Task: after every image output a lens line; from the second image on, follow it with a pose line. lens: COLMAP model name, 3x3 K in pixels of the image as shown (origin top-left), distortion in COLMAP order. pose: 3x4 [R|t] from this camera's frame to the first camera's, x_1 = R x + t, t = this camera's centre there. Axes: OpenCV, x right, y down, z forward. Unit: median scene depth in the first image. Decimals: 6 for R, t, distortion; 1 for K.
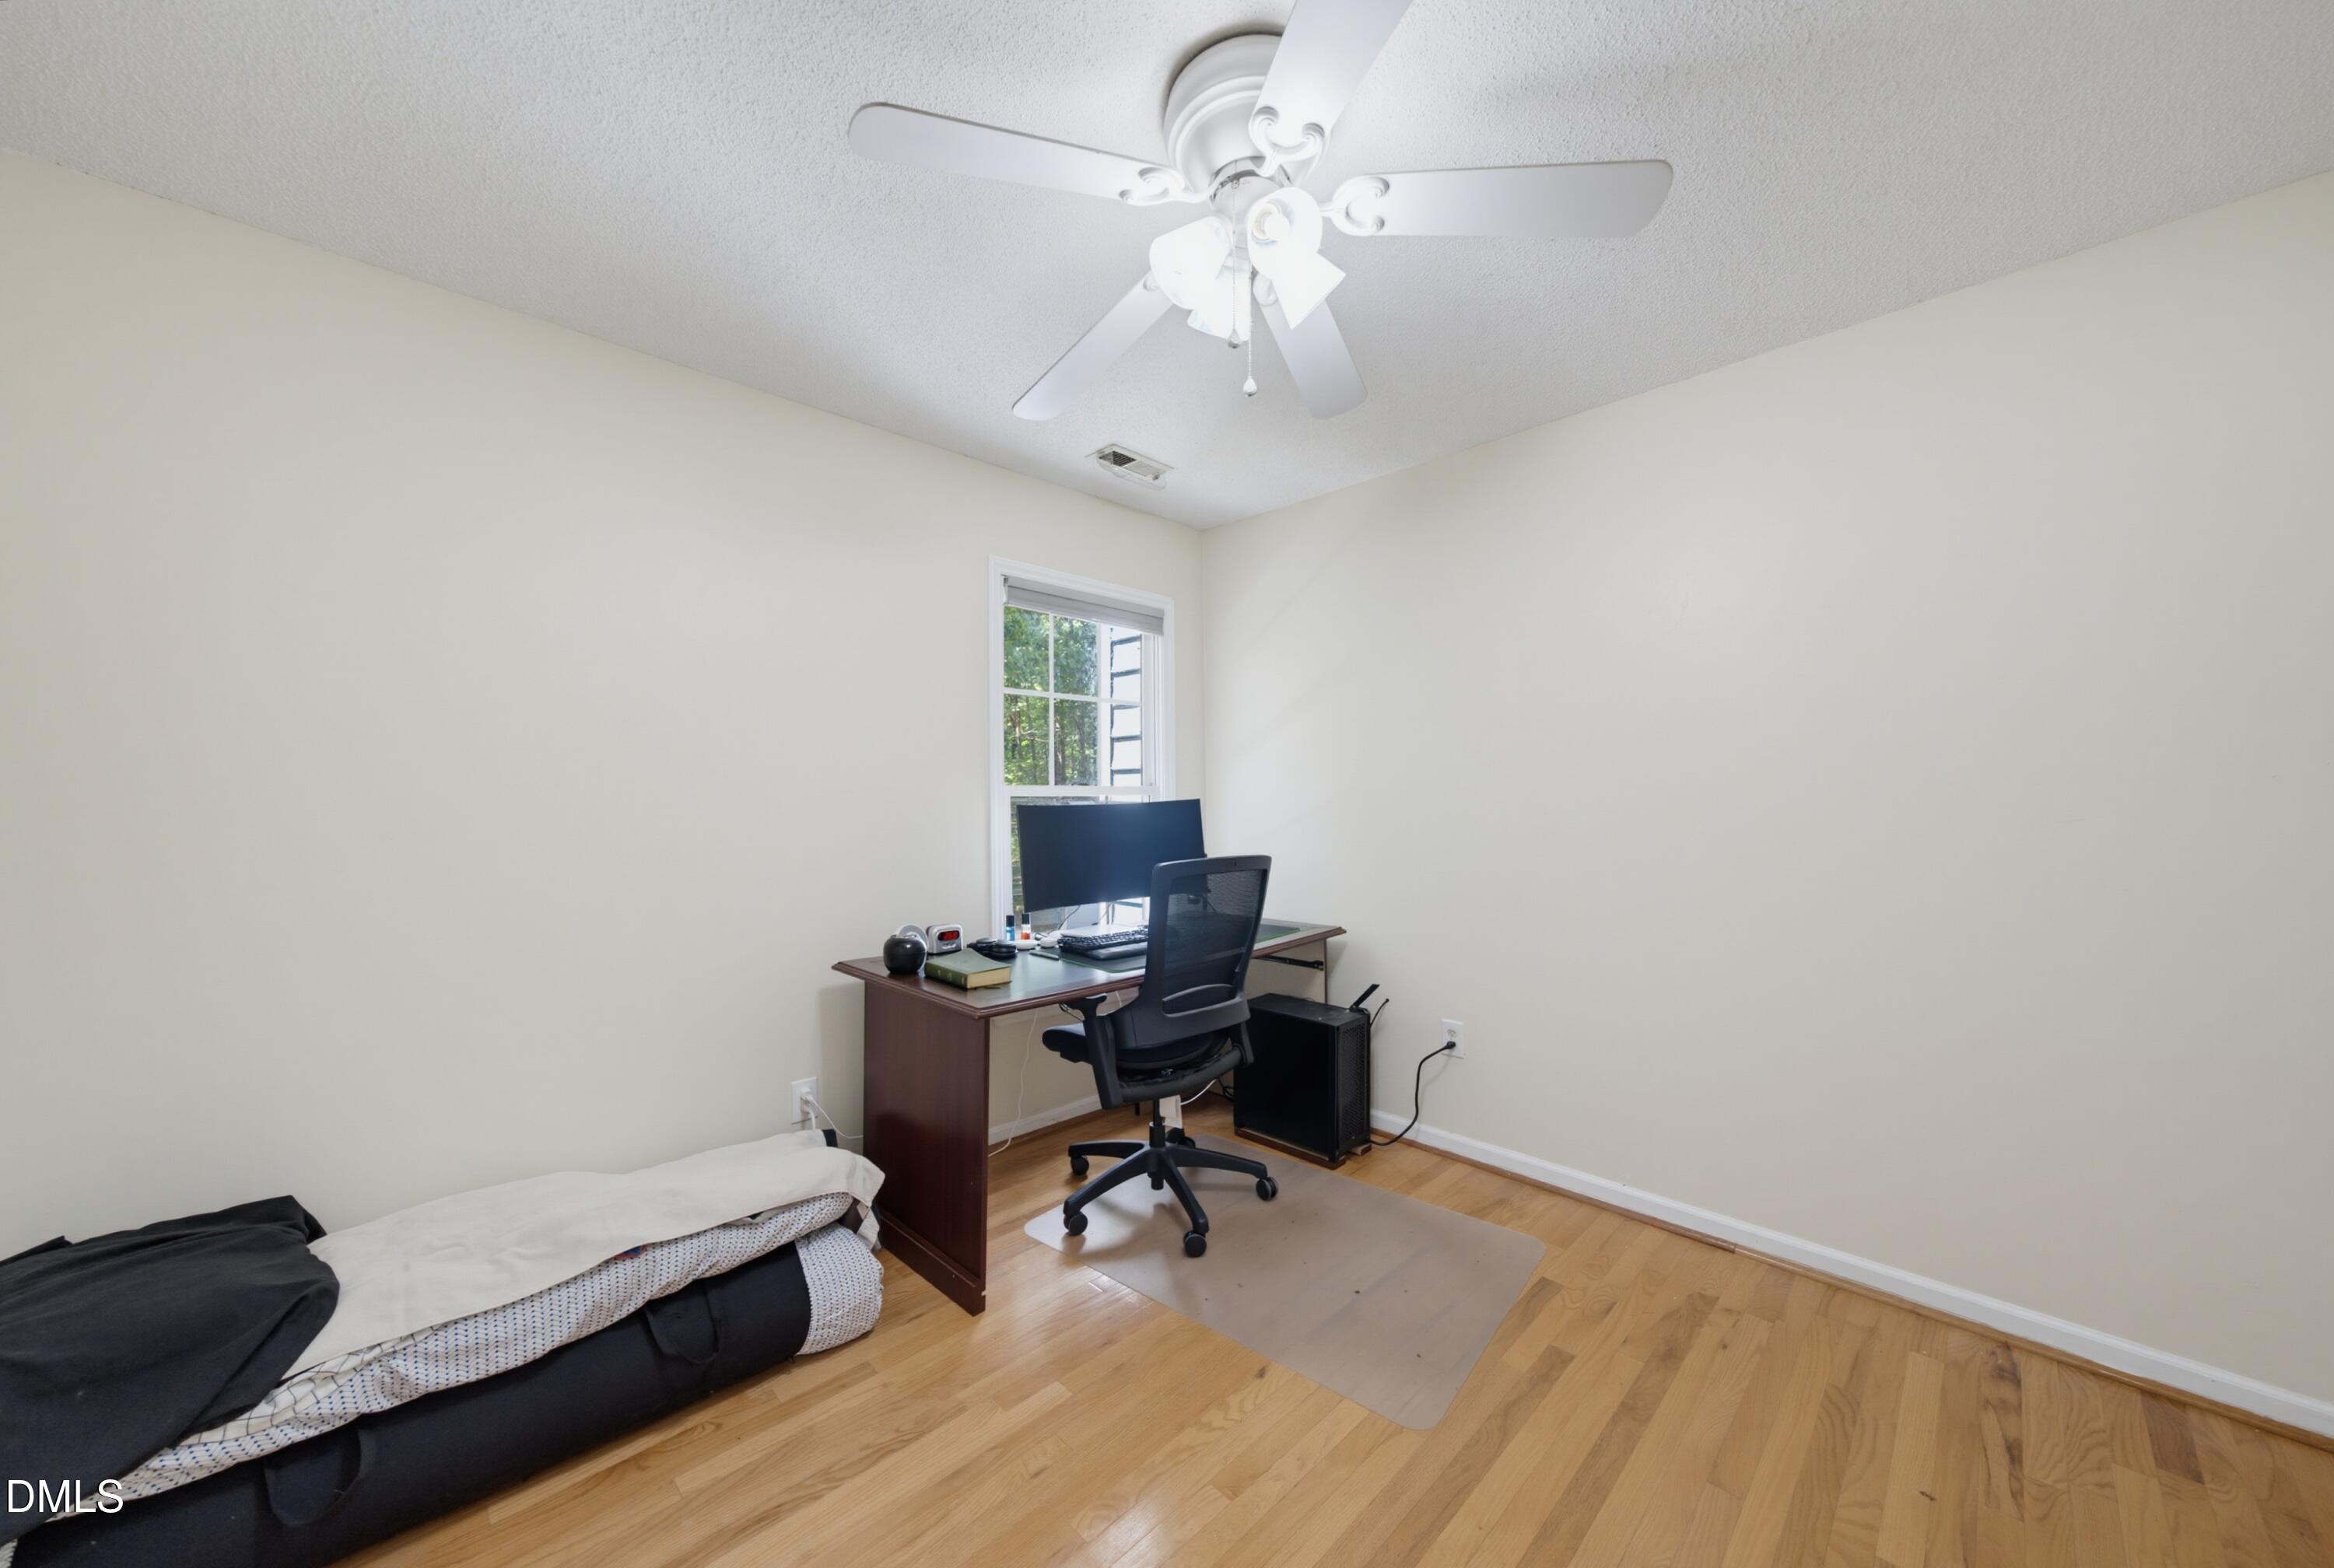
lens RADIAL K [[826.6, 0, 1175.2], [0, 826.6, 781.2], [0, 0, 1]] dist [-0.000283, 0.008970]
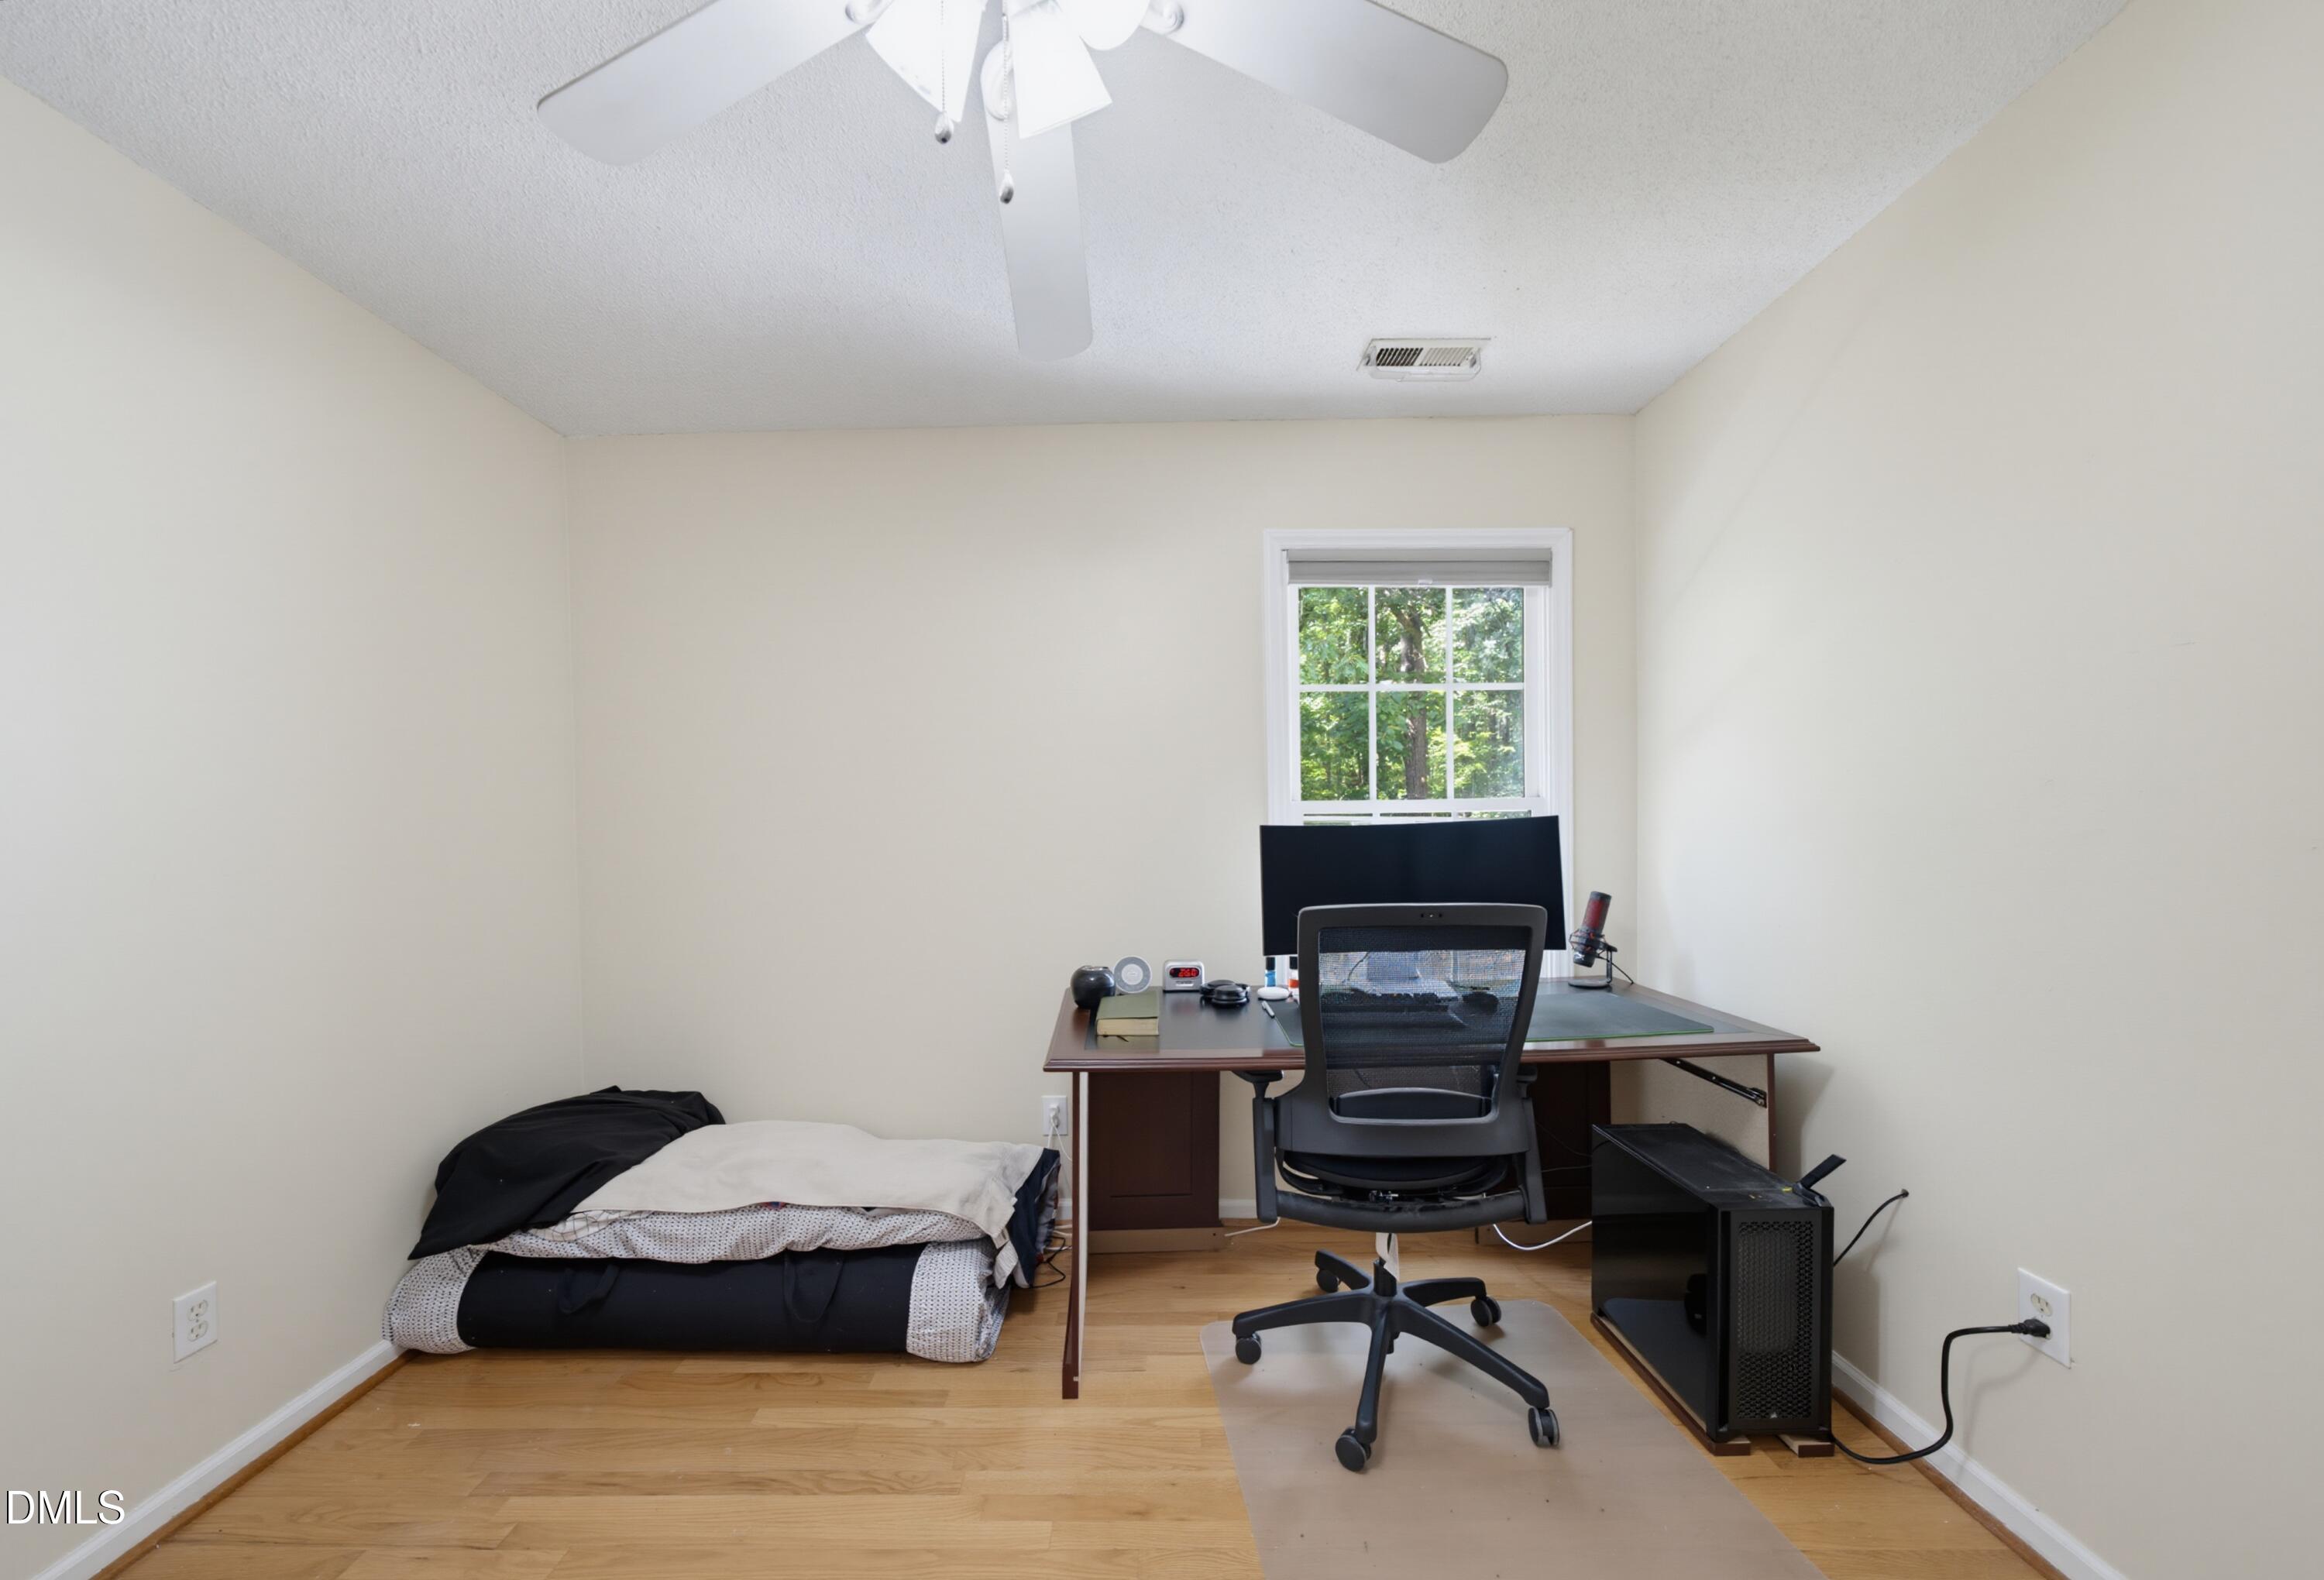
lens RADIAL K [[835.8, 0, 1155.0], [0, 835.8, 839.3], [0, 0, 1]] dist [0.011921, 0.000016]
pose [[0.703332, 0.002224, -0.710858, 0.472114], [0.026714, 0.999206, 0.029558, 0.018626], [0.710360, -0.039779, 0.702714, 0.456398]]
